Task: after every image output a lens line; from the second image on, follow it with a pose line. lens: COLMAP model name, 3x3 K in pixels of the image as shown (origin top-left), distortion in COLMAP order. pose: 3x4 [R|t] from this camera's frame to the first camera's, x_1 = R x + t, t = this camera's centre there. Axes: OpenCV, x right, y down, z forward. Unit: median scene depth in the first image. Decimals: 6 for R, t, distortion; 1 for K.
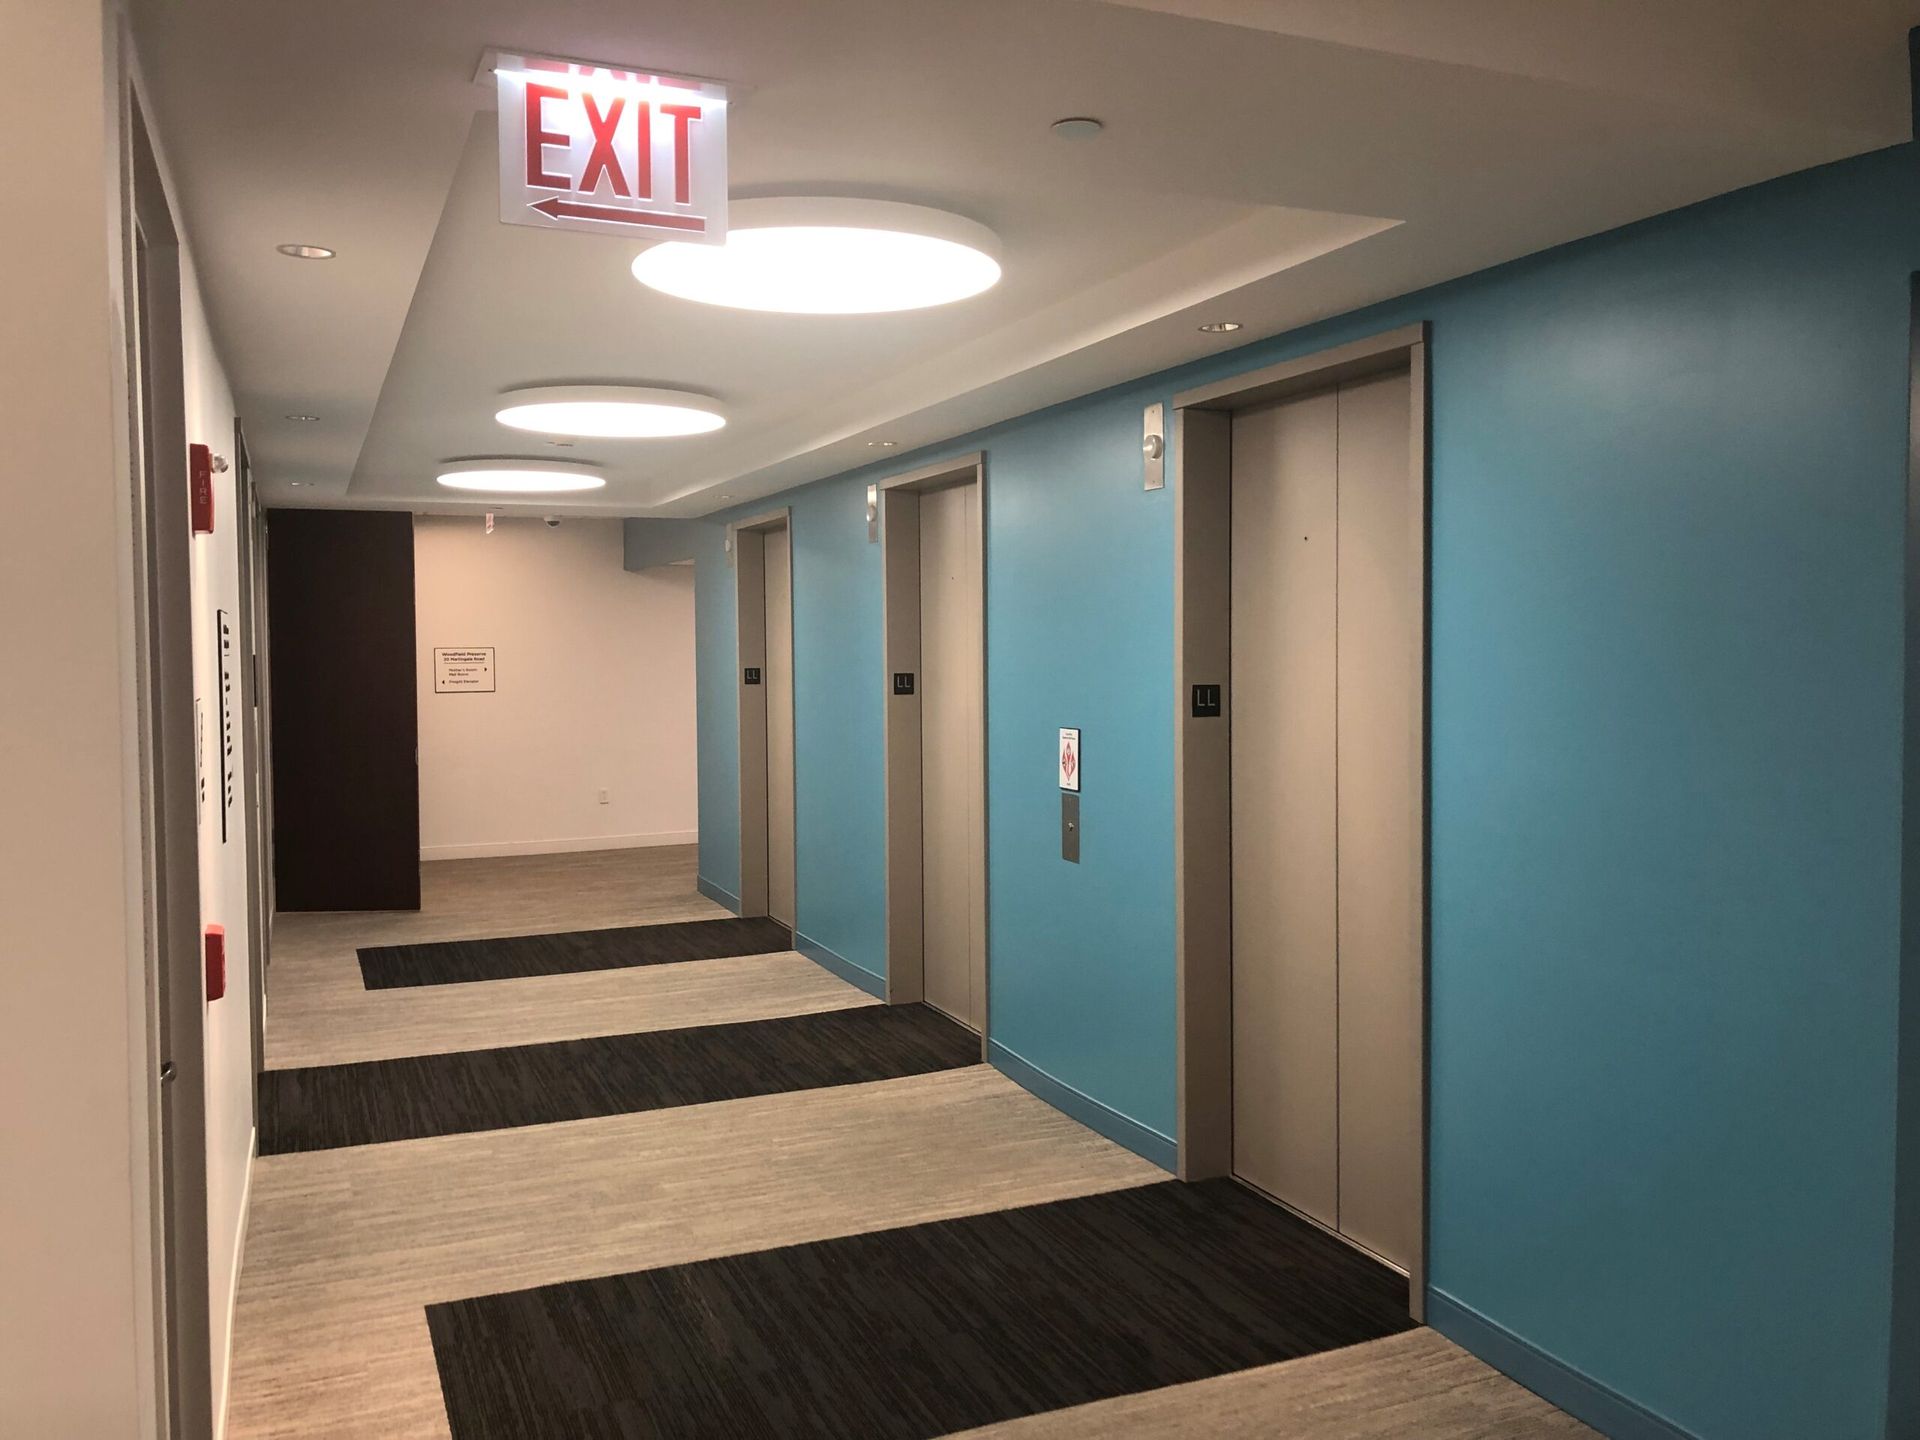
lens RADIAL K [[1577.7, 0, 956.9], [0, 1577.7, 710.2], [0, 0, 1]] dist [0.023286, 0.003784]
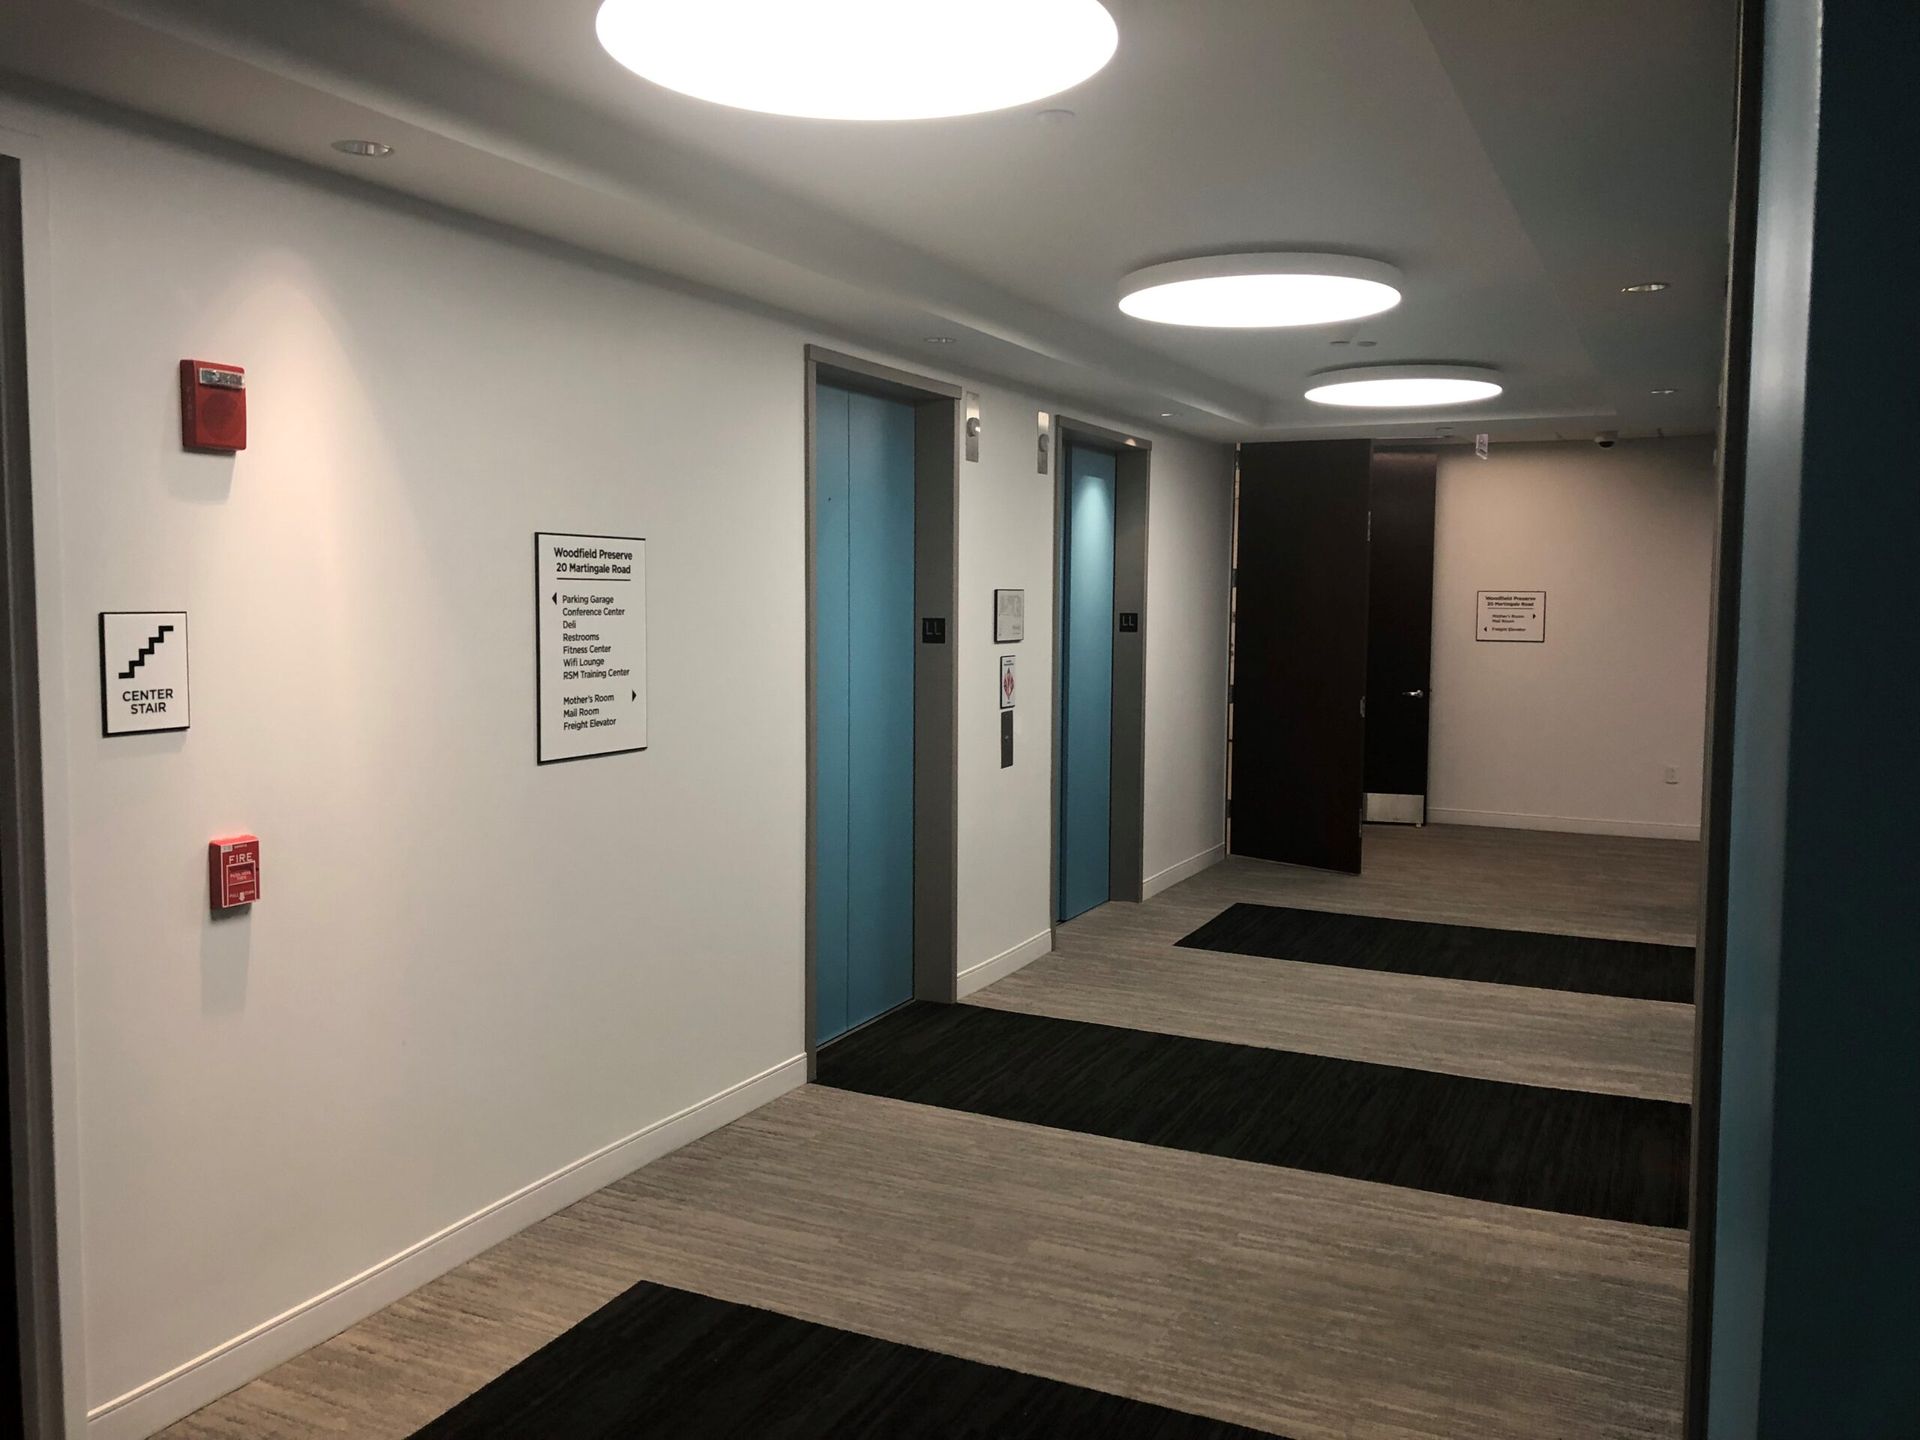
lens RADIAL K [[1577.7, 0, 958.1], [0, 1577.7, 728.6], [0, 0, 1]] dist [0.023286, 0.003784]
pose [[0.656580, 0.082146, -0.749769, 0.355920], [-0.048320, 0.996591, 0.066875, -0.015893], [0.752707, -0.007680, 0.658311, 0.407054]]
